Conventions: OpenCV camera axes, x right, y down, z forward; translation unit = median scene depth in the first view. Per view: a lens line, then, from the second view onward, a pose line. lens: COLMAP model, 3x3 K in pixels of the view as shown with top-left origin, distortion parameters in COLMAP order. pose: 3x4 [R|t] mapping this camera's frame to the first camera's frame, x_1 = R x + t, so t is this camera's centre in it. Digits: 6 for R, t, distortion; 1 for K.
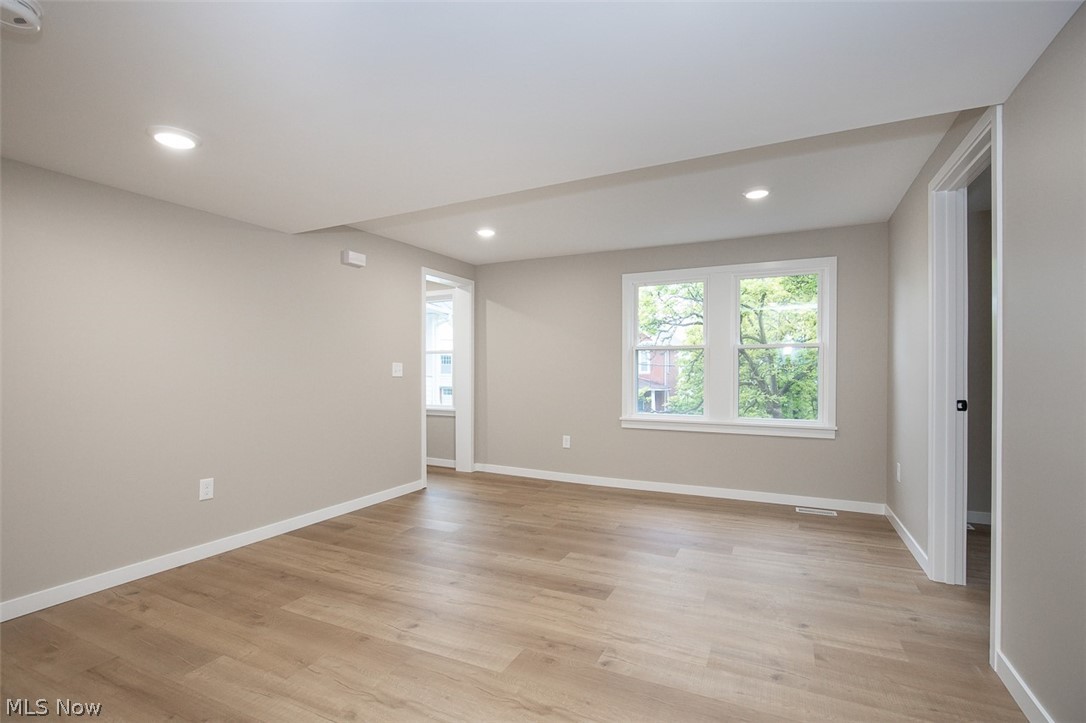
lens RADIAL K [[501.1, 0, 544.6], [0, 501.1, 368.2], [0, 0, 1]] dist [-0.003206, 0.004151]
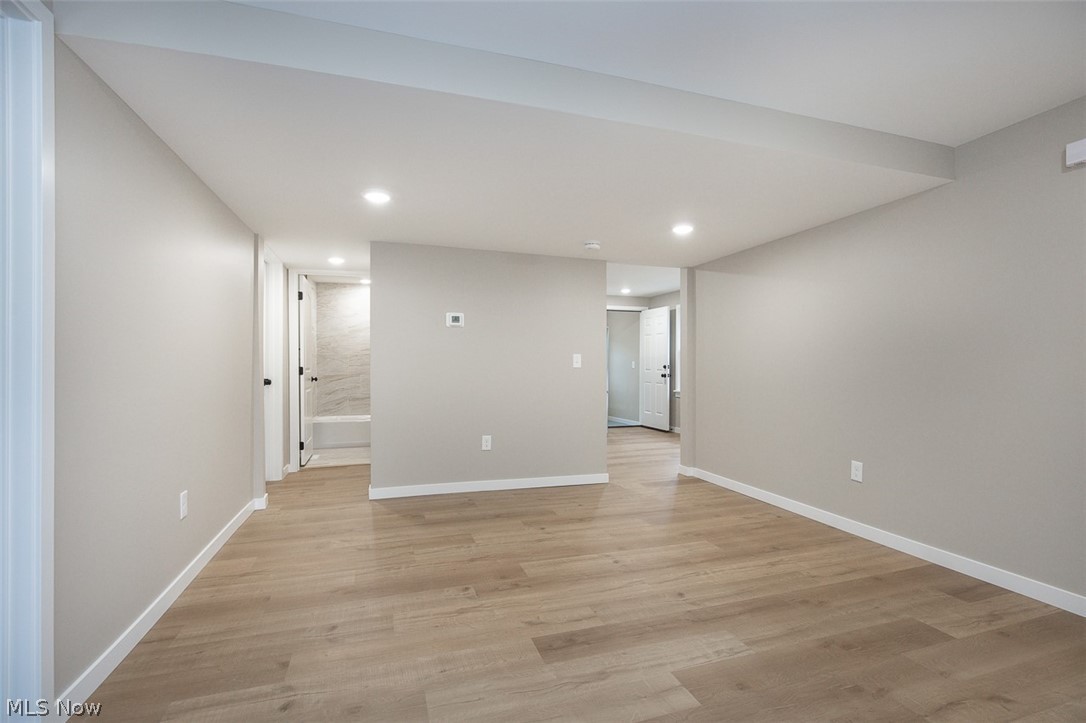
lens RADIAL K [[501.1, 0, 545.0], [0, 501.1, 364.5], [0, 0, 1]] dist [-0.003206, 0.004151]
pose [[-0.719112, -0.000929, -0.694893, 0.665589], [0.007033, 0.999938, -0.008614, 0.020319], [0.694858, -0.011081, -0.719061, 1.584040]]
